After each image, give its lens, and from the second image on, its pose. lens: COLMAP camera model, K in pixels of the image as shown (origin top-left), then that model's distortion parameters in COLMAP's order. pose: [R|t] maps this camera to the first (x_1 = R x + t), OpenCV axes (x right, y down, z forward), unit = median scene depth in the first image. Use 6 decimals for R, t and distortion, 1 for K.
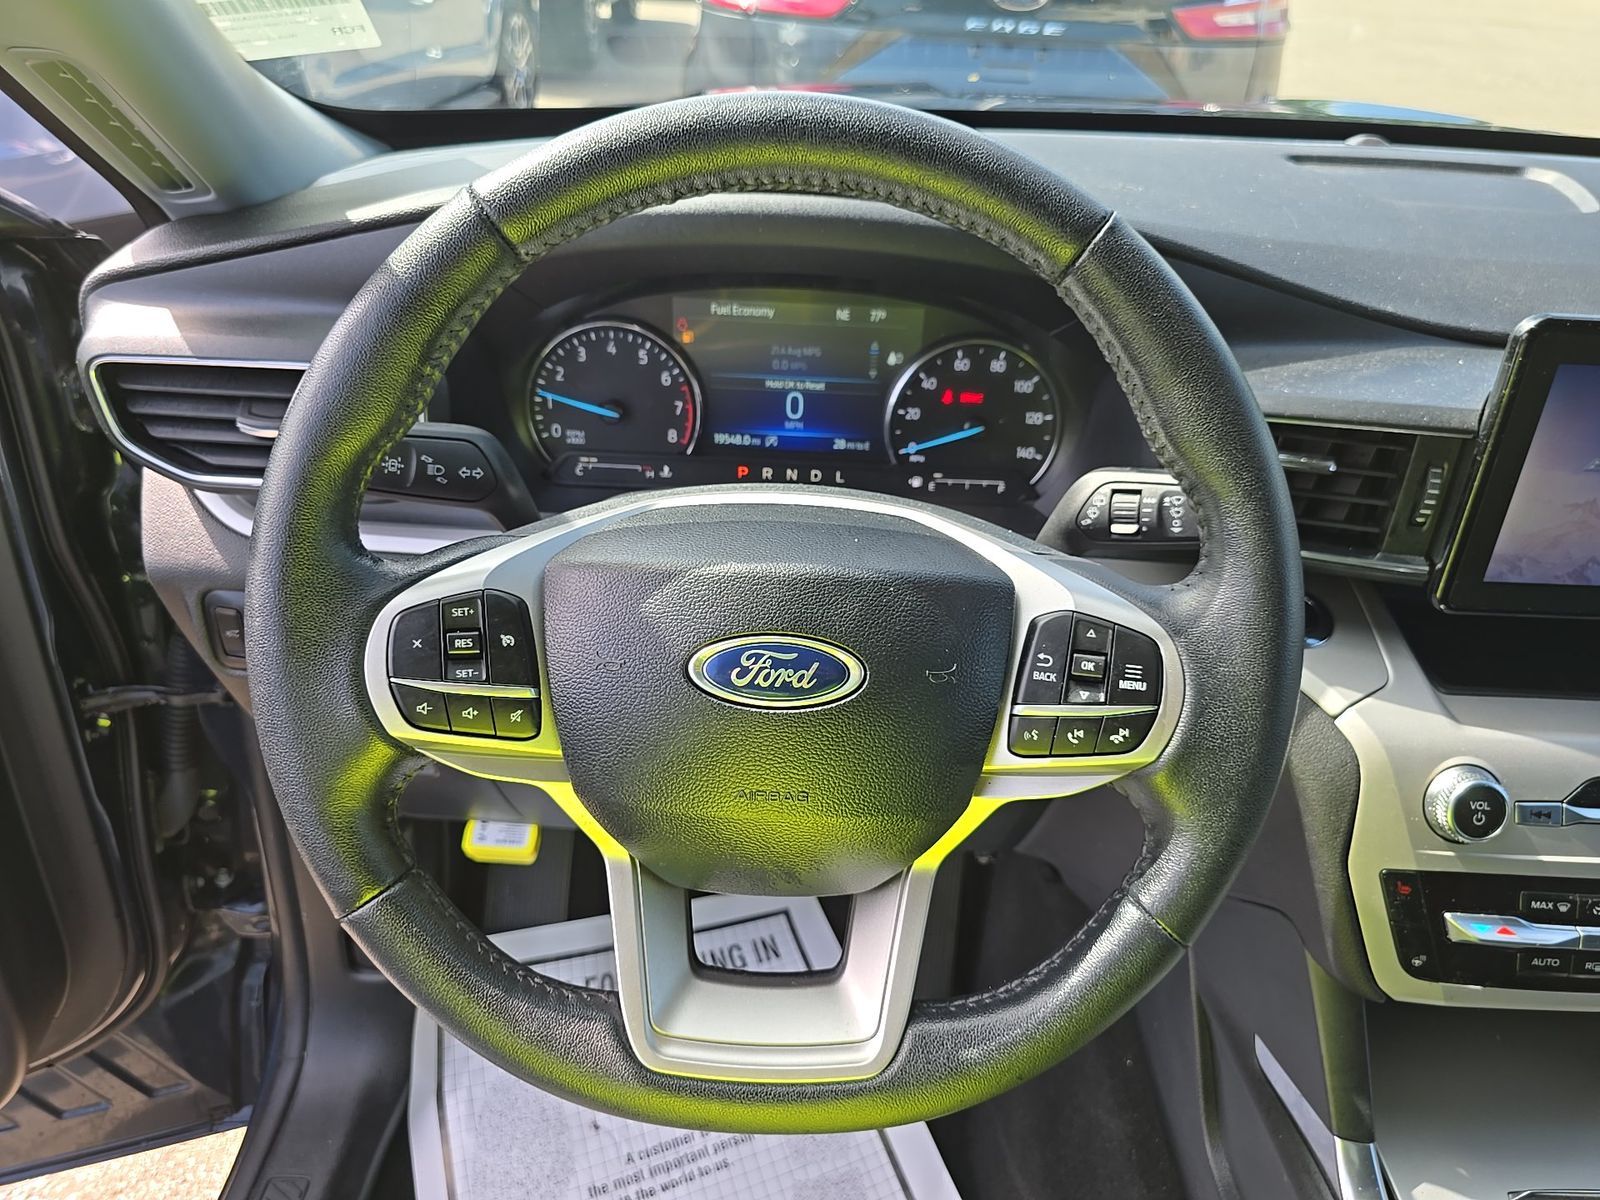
lens RADIAL K [[1112.8, 0, 806.5], [0, 1112.8, 615.7], [0, 0, 1]] dist [0.076662, -0.101248]
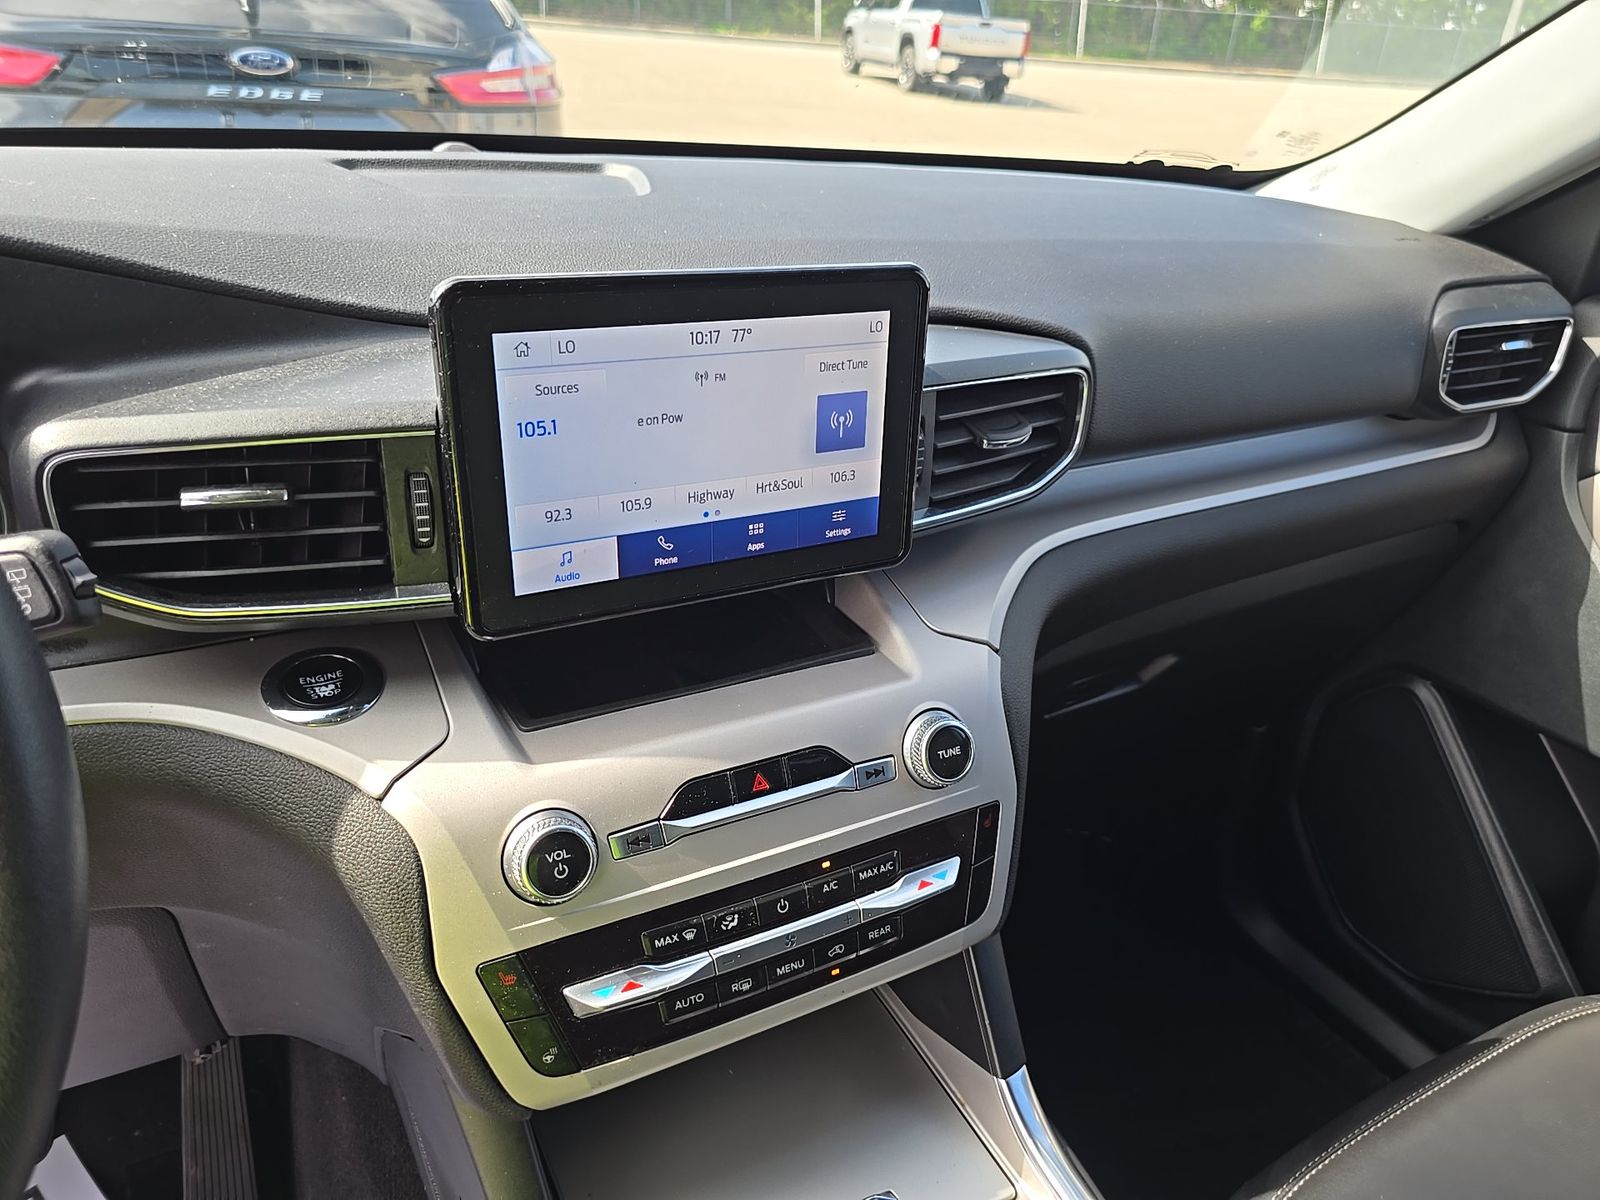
lens RADIAL K [[1112.8, 0, 806.5], [0, 1112.8, 615.7], [0, 0, 1]] dist [0.076662, -0.101248]
pose [[0.867729, -0.215001, 0.448130, 0.481780], [0.241458, 0.970409, -0.001967, 0.046226], [-0.434447, 0.109912, 0.893966, 0.170178]]
